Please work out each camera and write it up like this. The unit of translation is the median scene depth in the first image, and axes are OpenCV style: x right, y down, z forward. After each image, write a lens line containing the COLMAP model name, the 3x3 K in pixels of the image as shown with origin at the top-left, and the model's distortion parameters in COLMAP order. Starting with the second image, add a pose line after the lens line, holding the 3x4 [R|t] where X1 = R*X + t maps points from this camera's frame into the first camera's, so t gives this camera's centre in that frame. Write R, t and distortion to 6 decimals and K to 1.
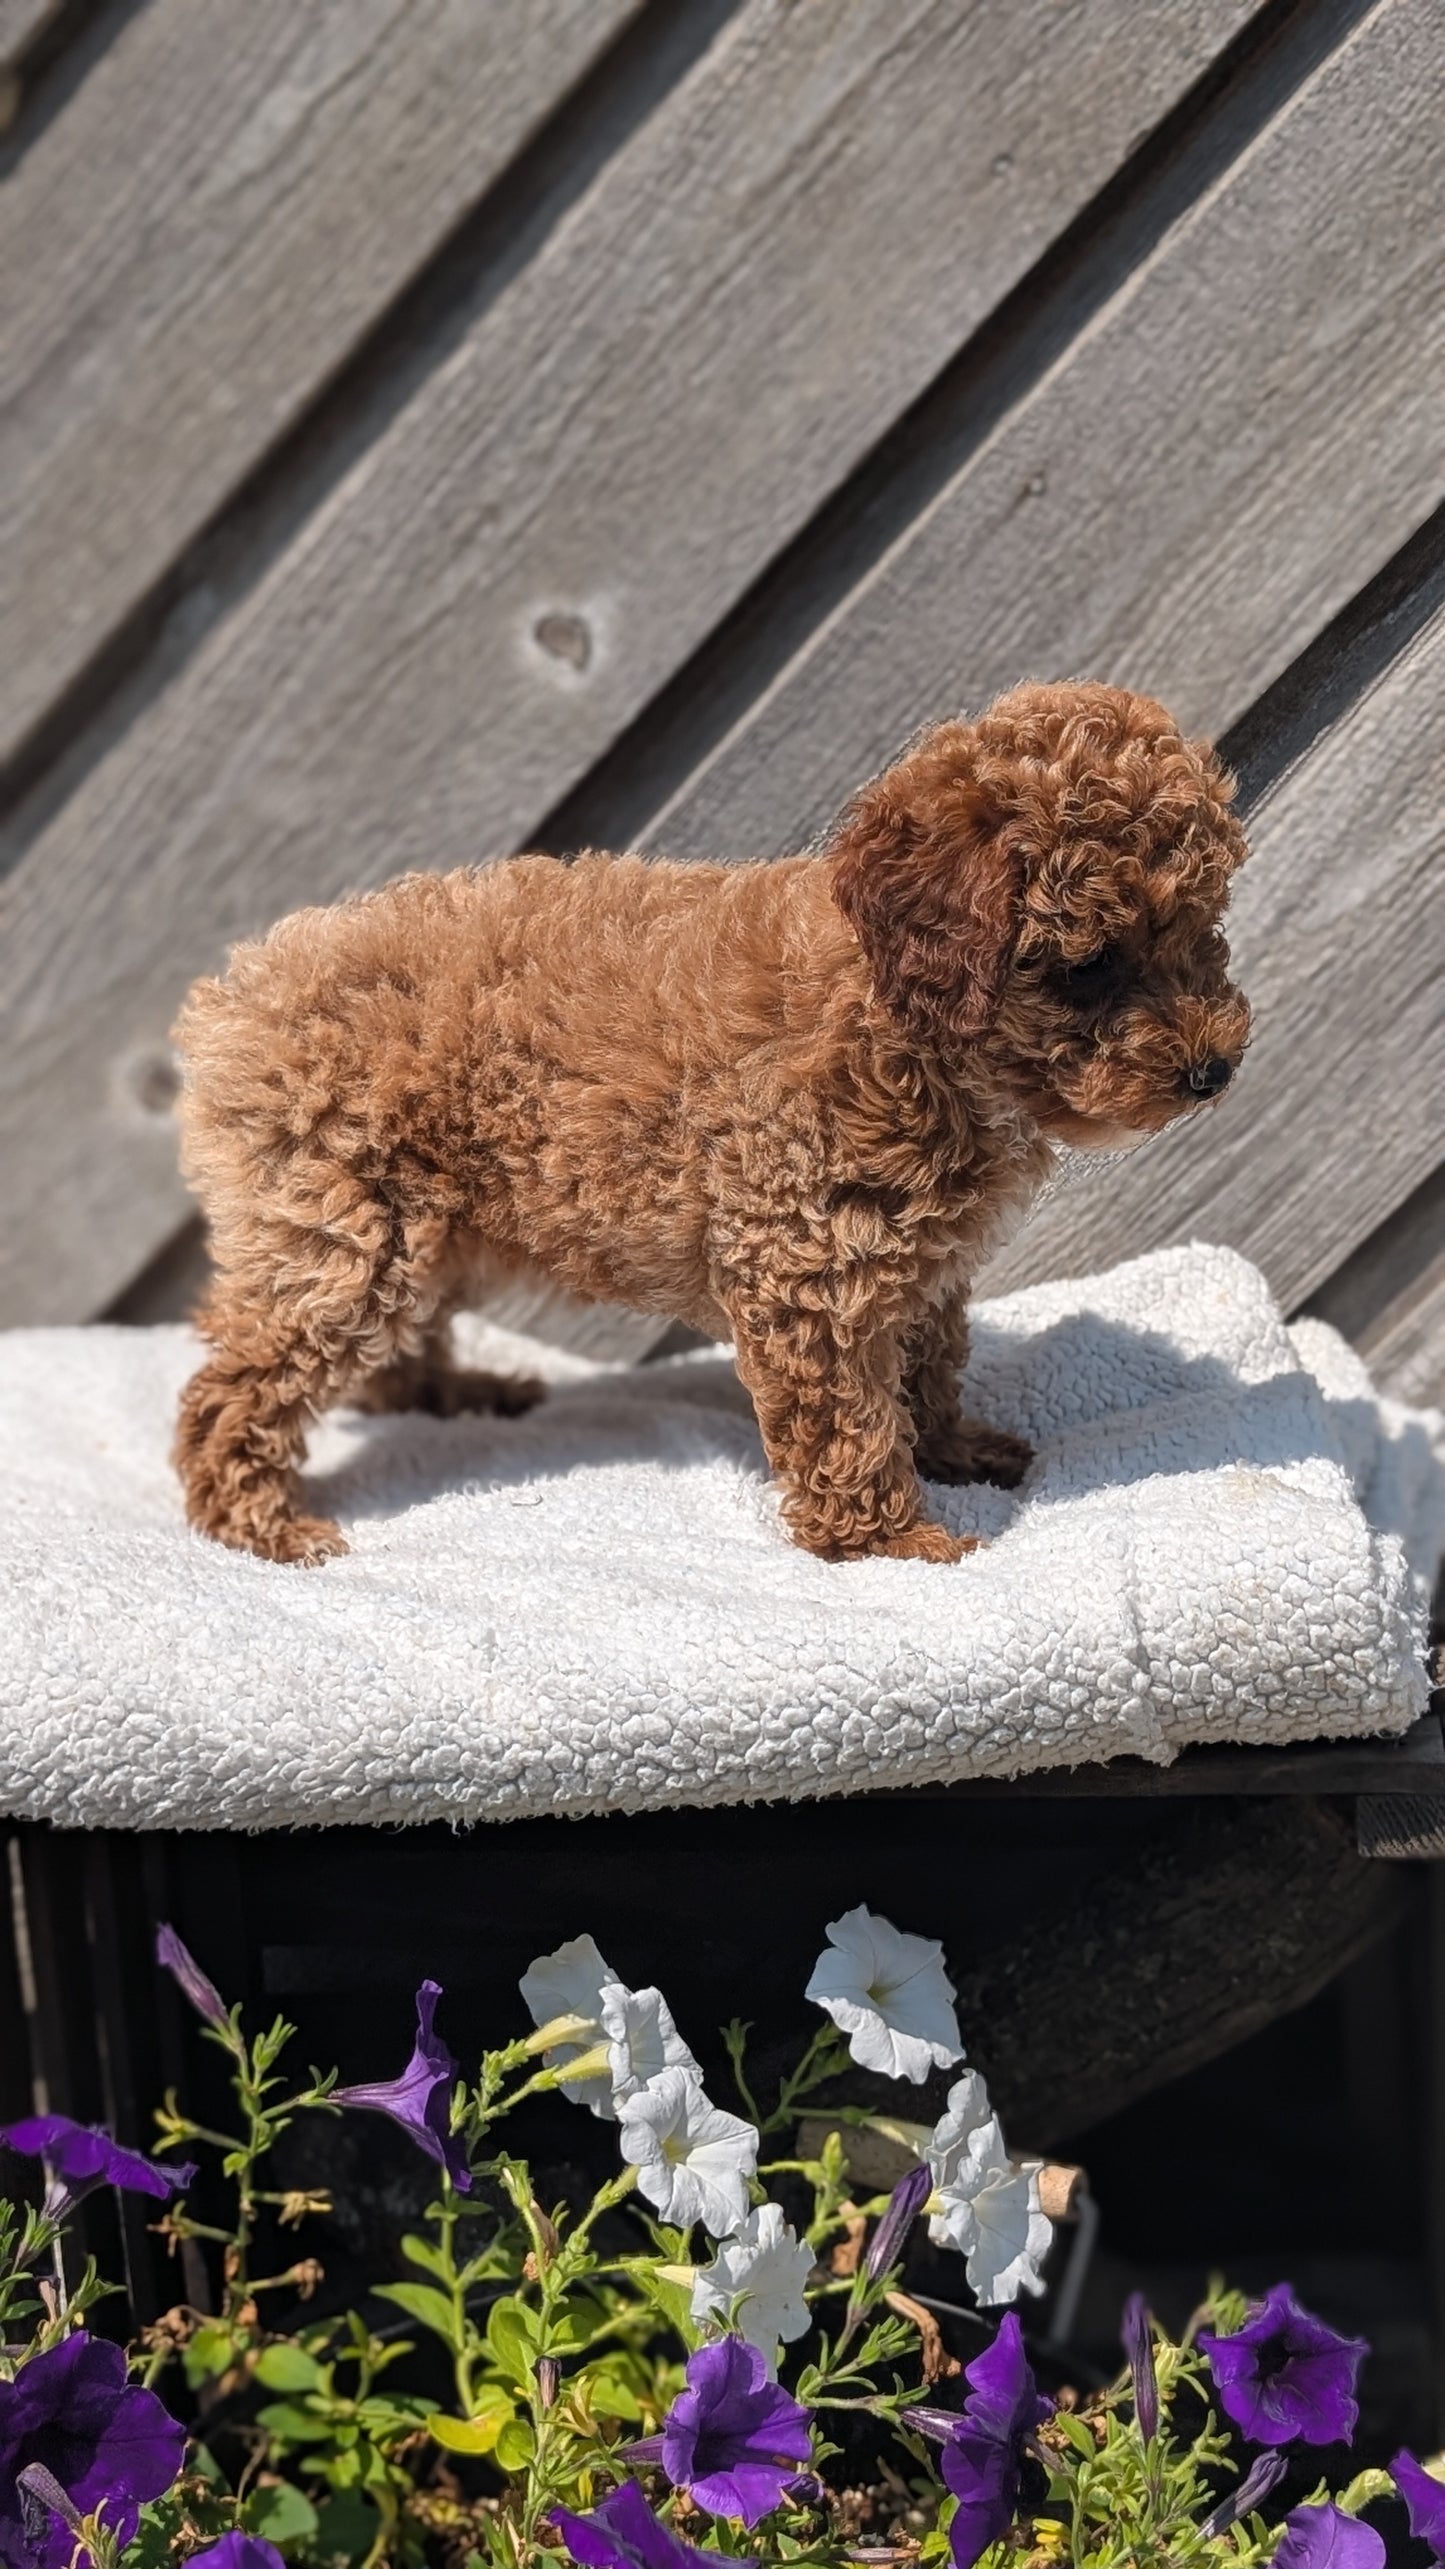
lens RADIAL K [[3627.6, 0, 669.2], [0, 3627.6, 1286.3], [0, 0, 1]] dist [0.151271, -0.779129]
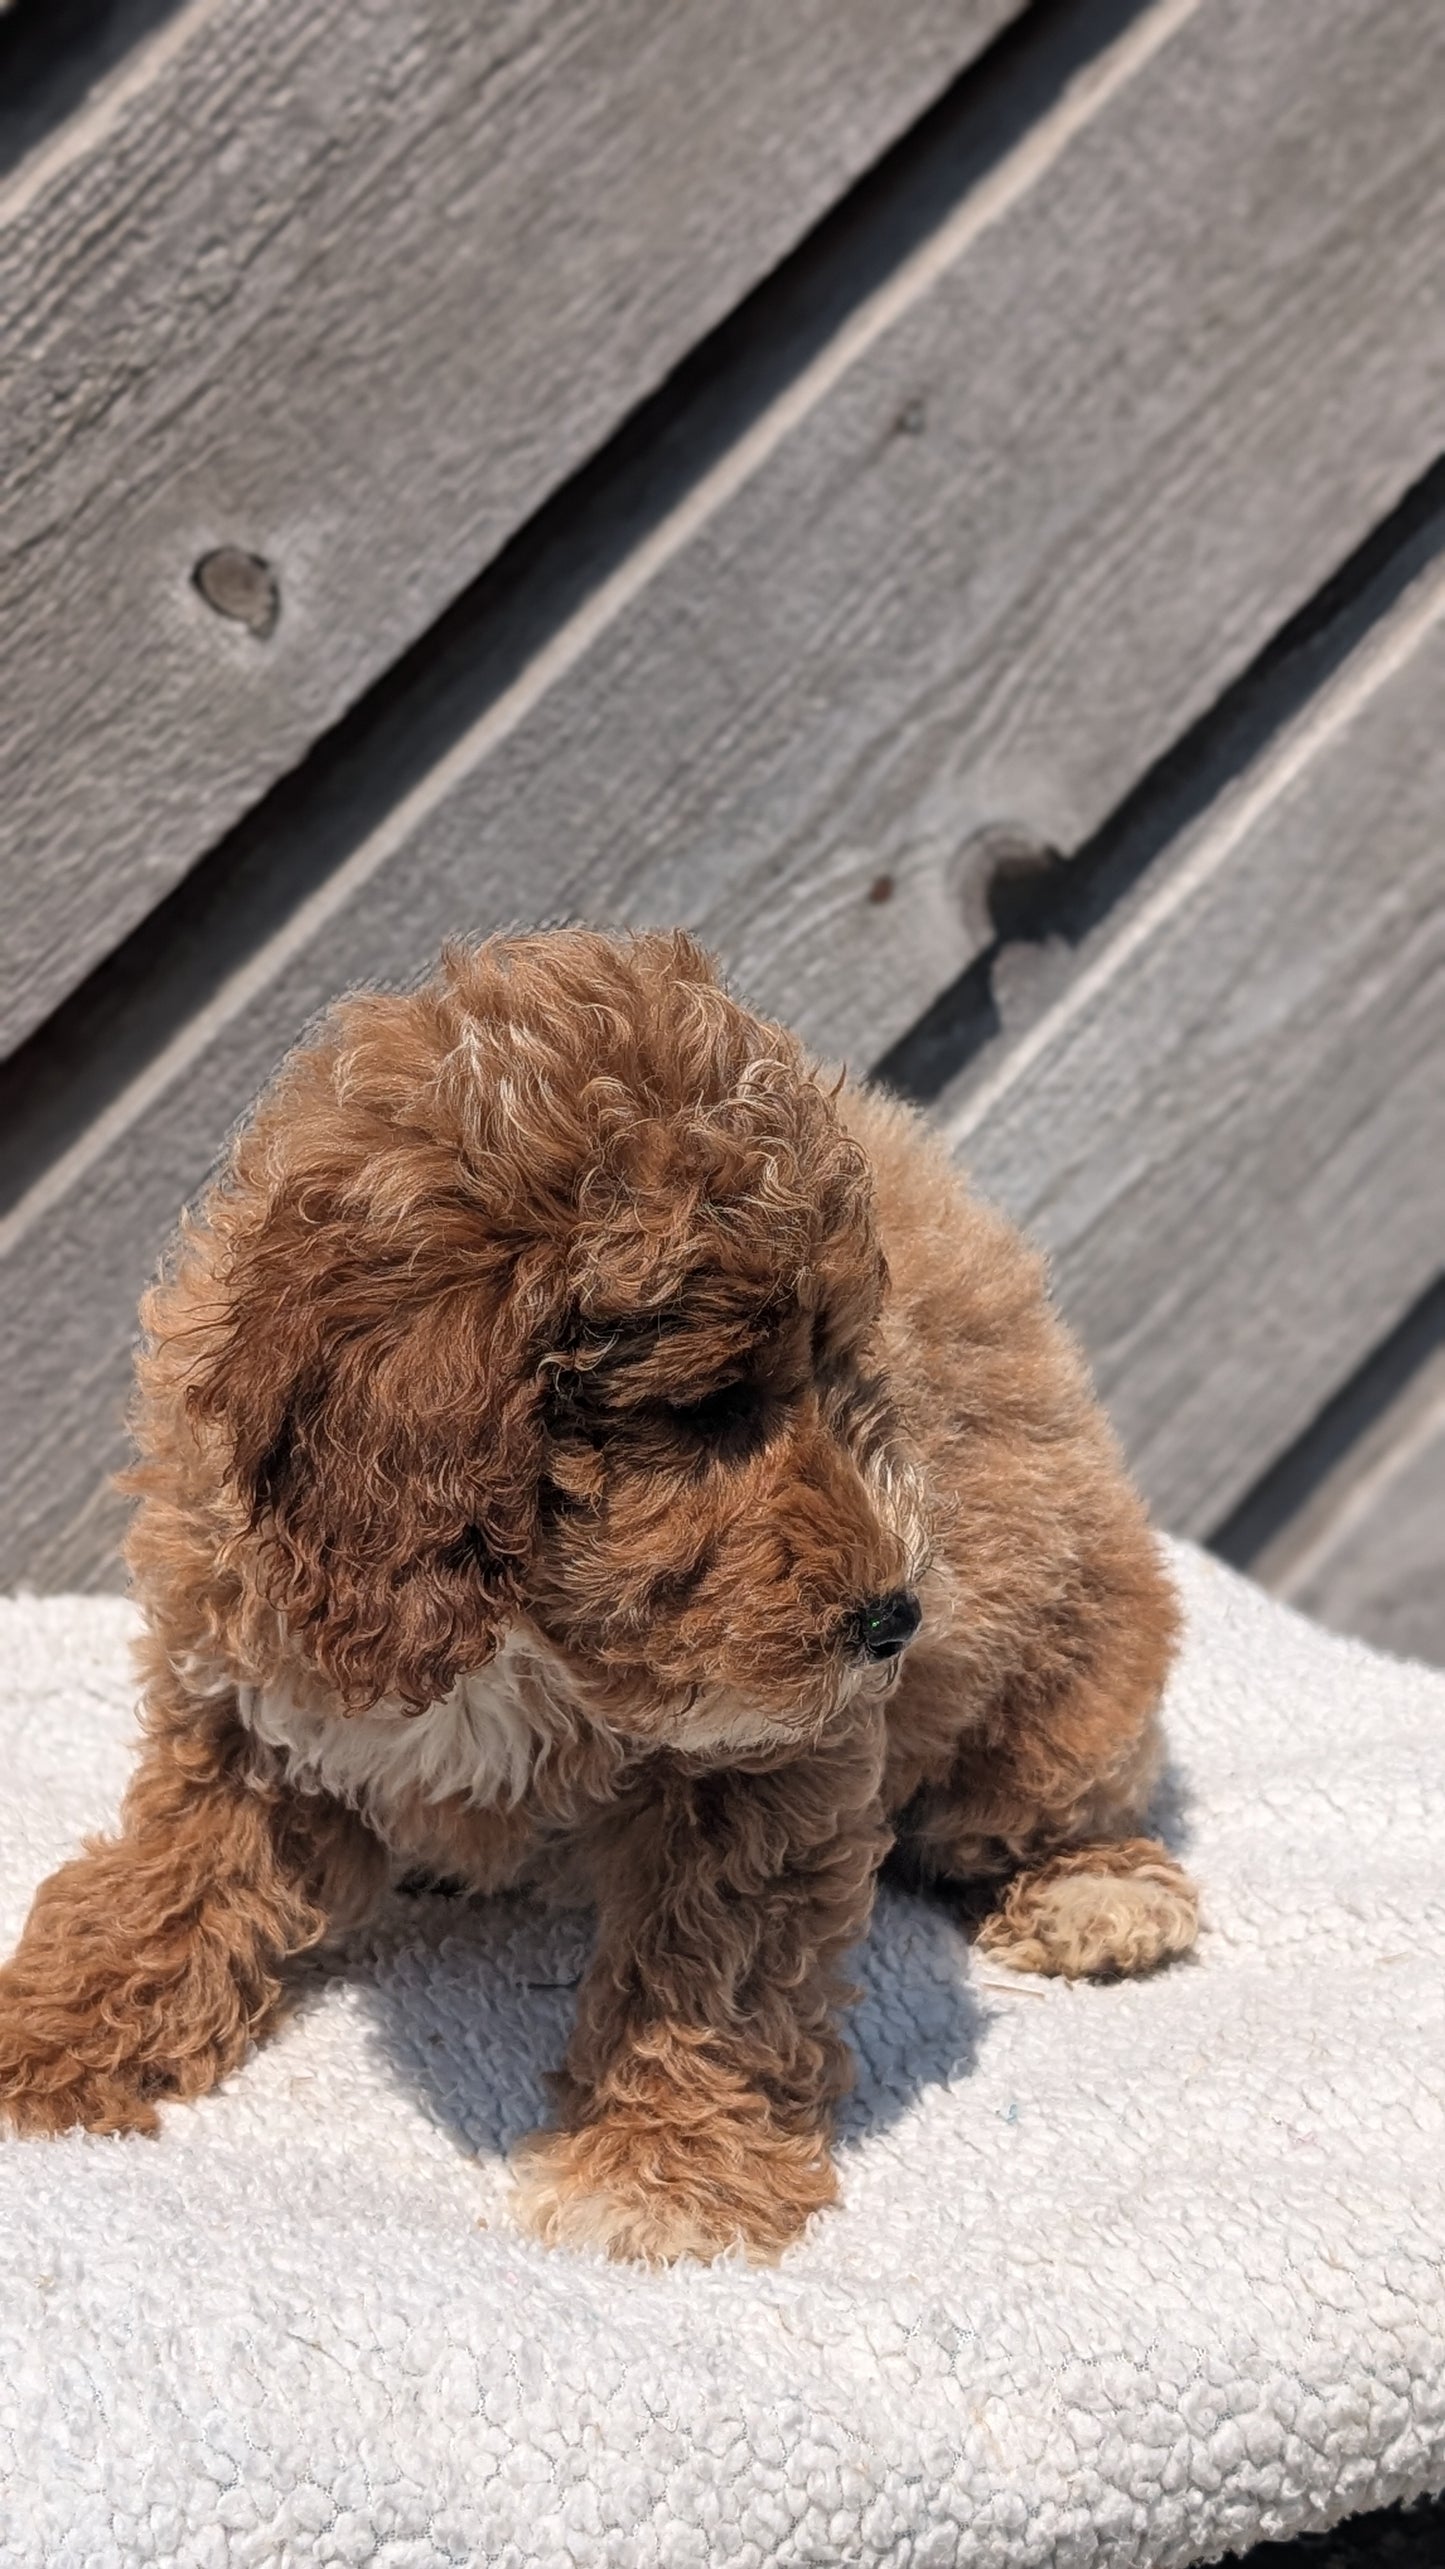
lens RADIAL K [[3627.6, 0, 669.2], [0, 3627.6, 1286.3], [0, 0, 1]] dist [0.151271, -0.779129]
pose [[0.880413, -0.018104, 0.473862, -0.273140], [0.027059, 0.999561, -0.012086, -0.045597], [-0.473435, 0.023463, 0.880516, 0.406724]]
